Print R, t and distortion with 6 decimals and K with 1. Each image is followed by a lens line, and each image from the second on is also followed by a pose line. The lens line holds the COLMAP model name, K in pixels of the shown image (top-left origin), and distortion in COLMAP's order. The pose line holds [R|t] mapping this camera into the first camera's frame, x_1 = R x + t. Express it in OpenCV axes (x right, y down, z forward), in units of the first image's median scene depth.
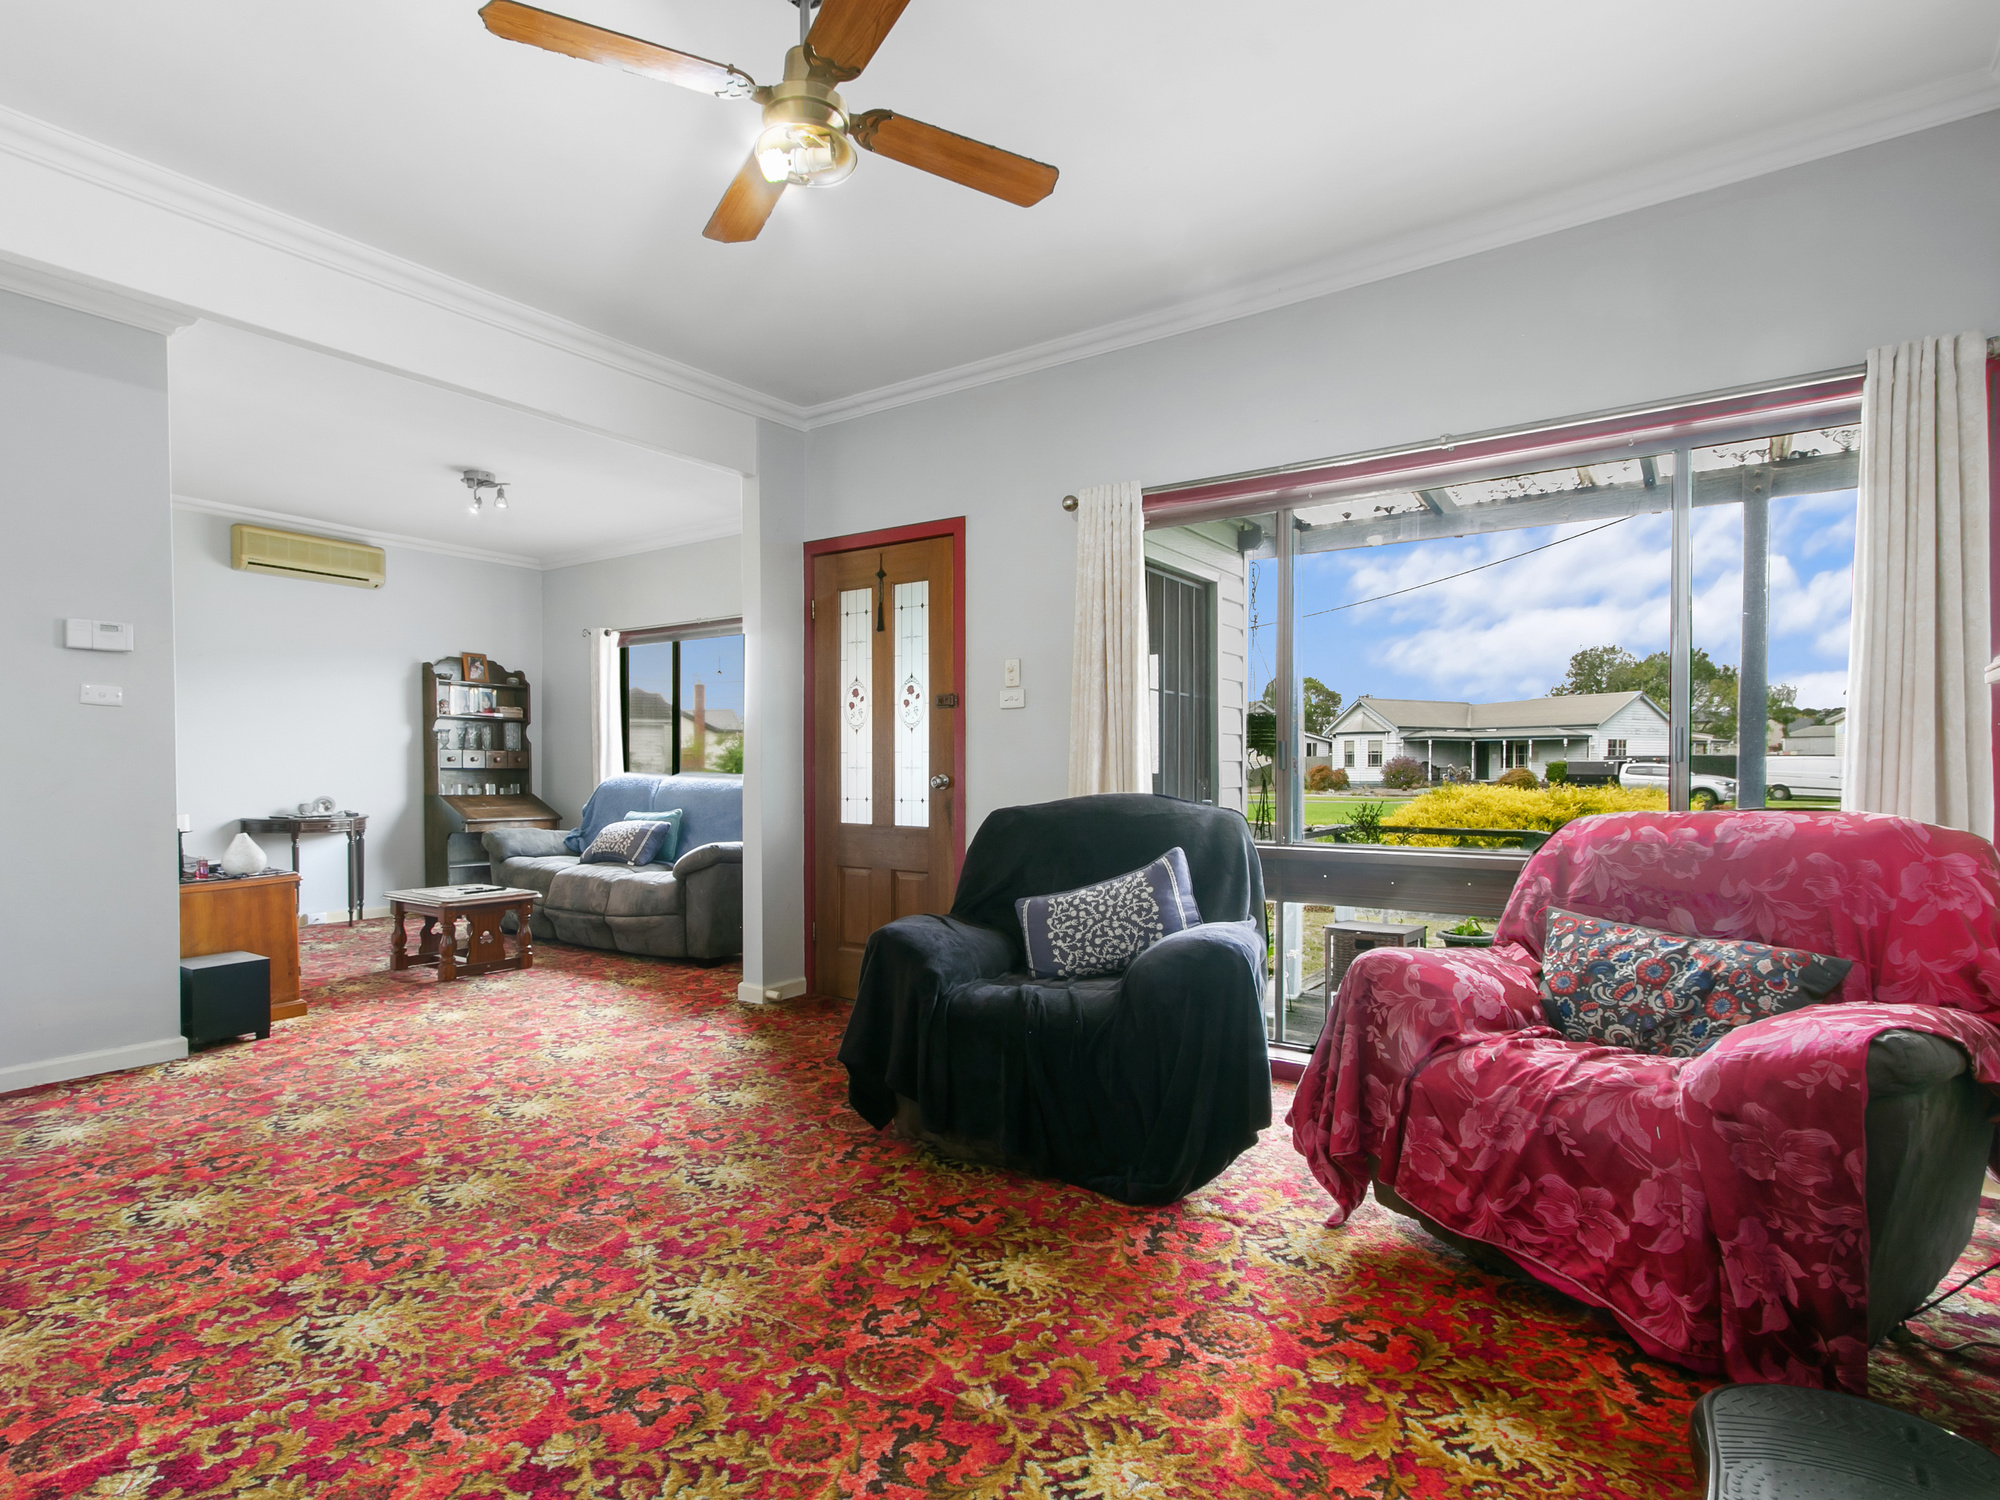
lens RADIAL K [[1010.7, 0, 983.8], [0, 1010.7, 793.1], [0, 0, 1]] dist [0.006913, -0.001832]
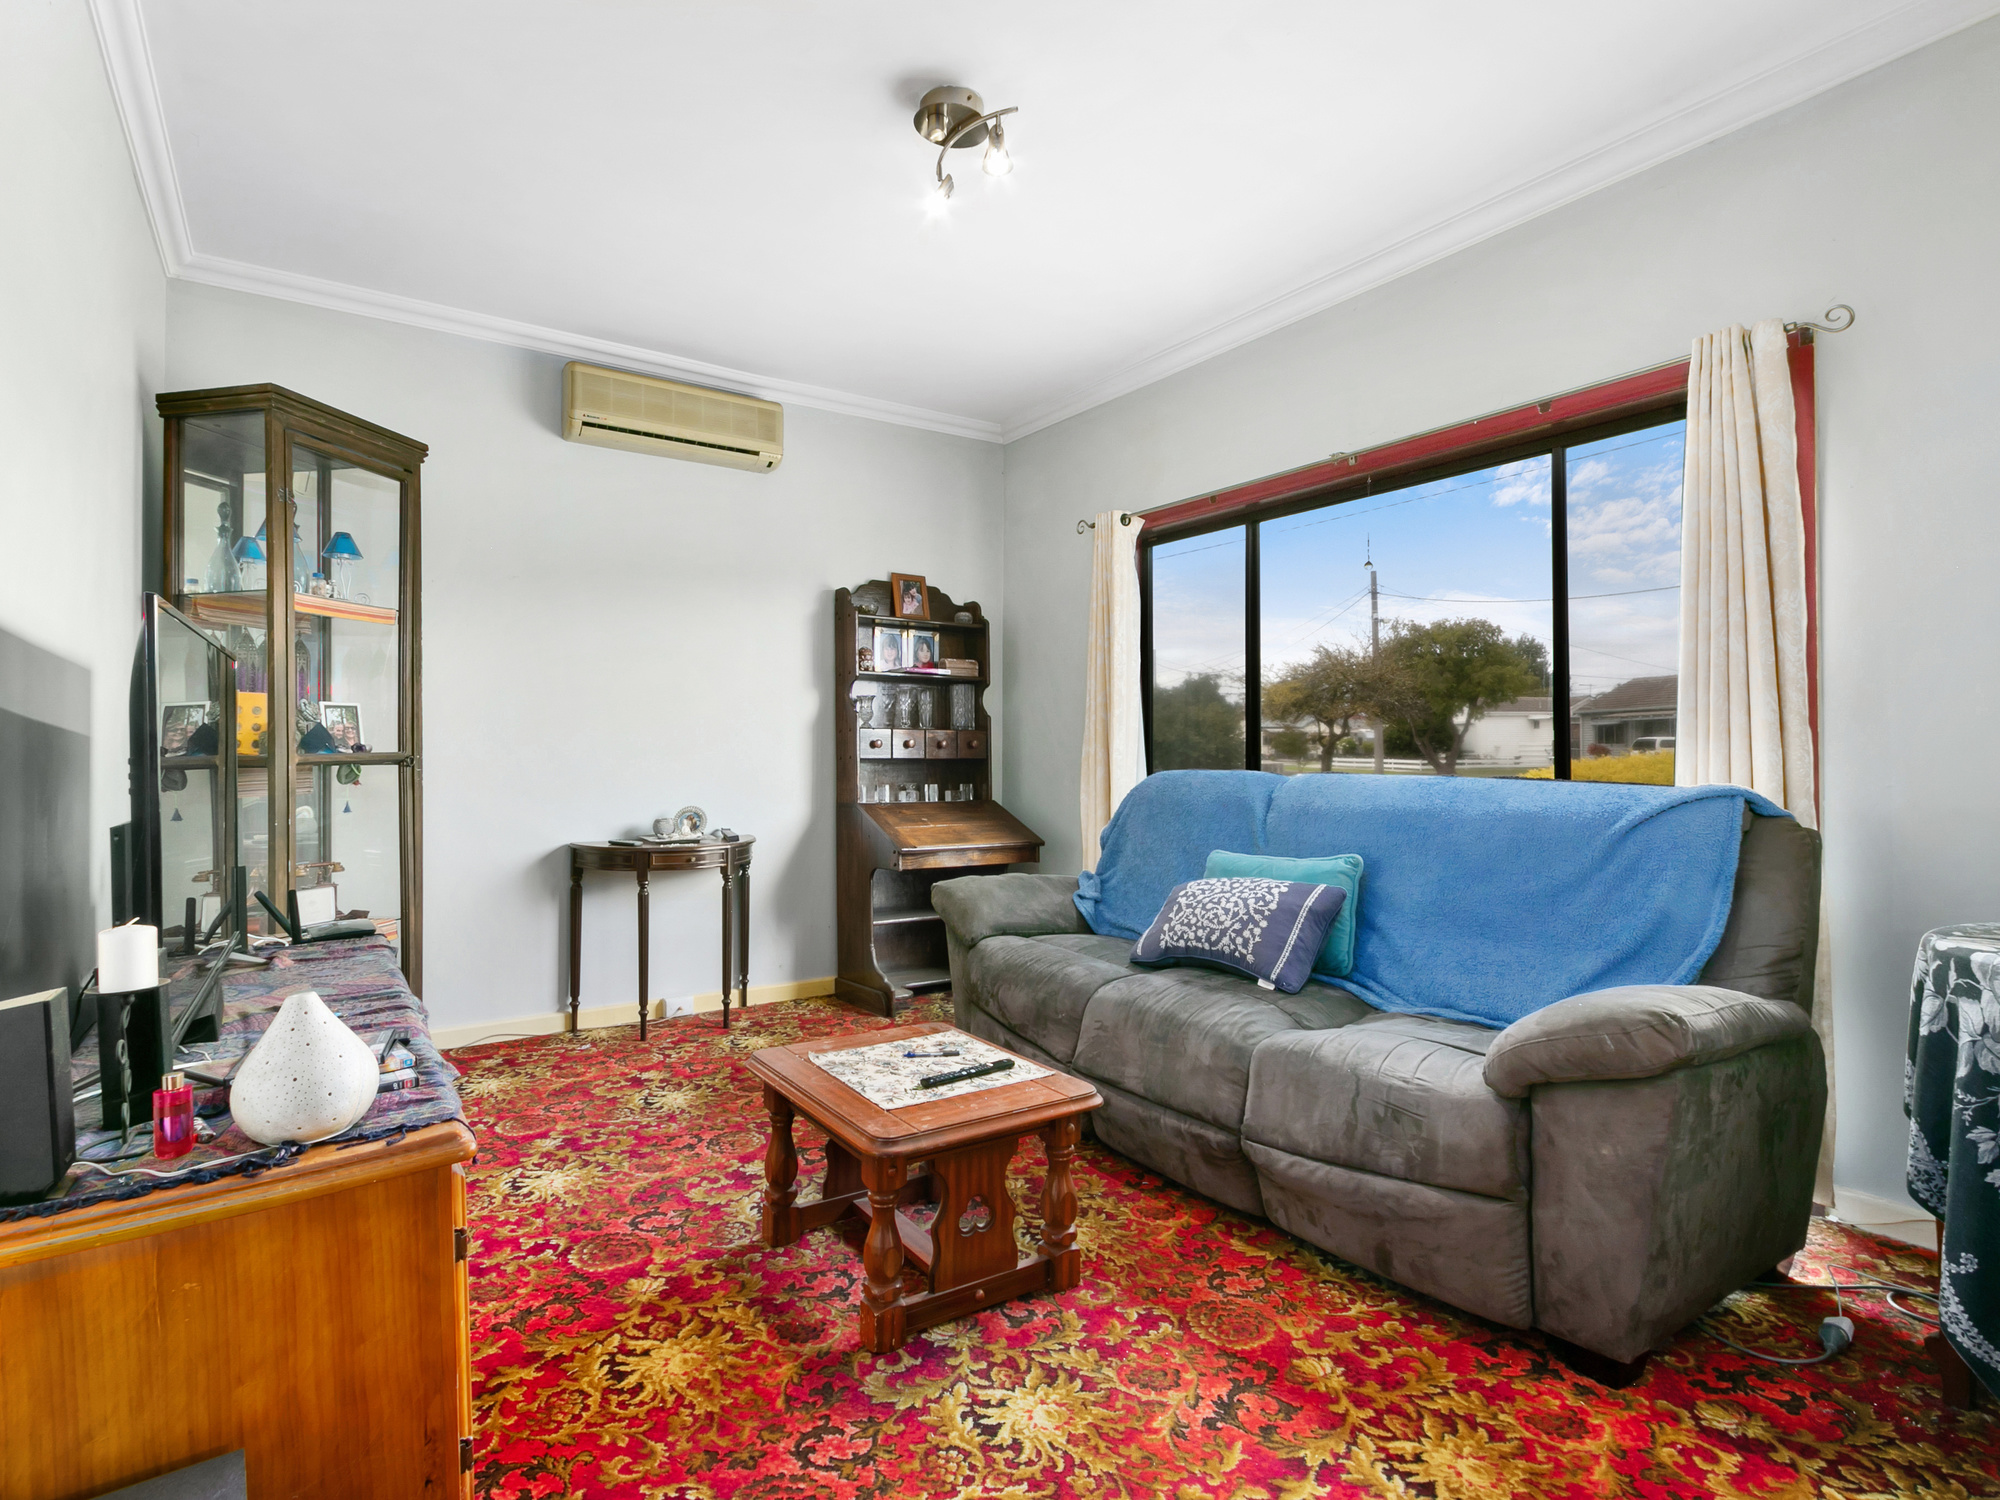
lens RADIAL K [[1010.7, 0, 997.1], [0, 1010.7, 751.7], [0, 0, 1]] dist [0.006913, -0.001832]
pose [[0.941175, -0.005725, -0.337871, -0.248915], [-0.002583, 0.999705, -0.024135, -0.014442], [0.337910, 0.023588, 0.940883, 0.447400]]
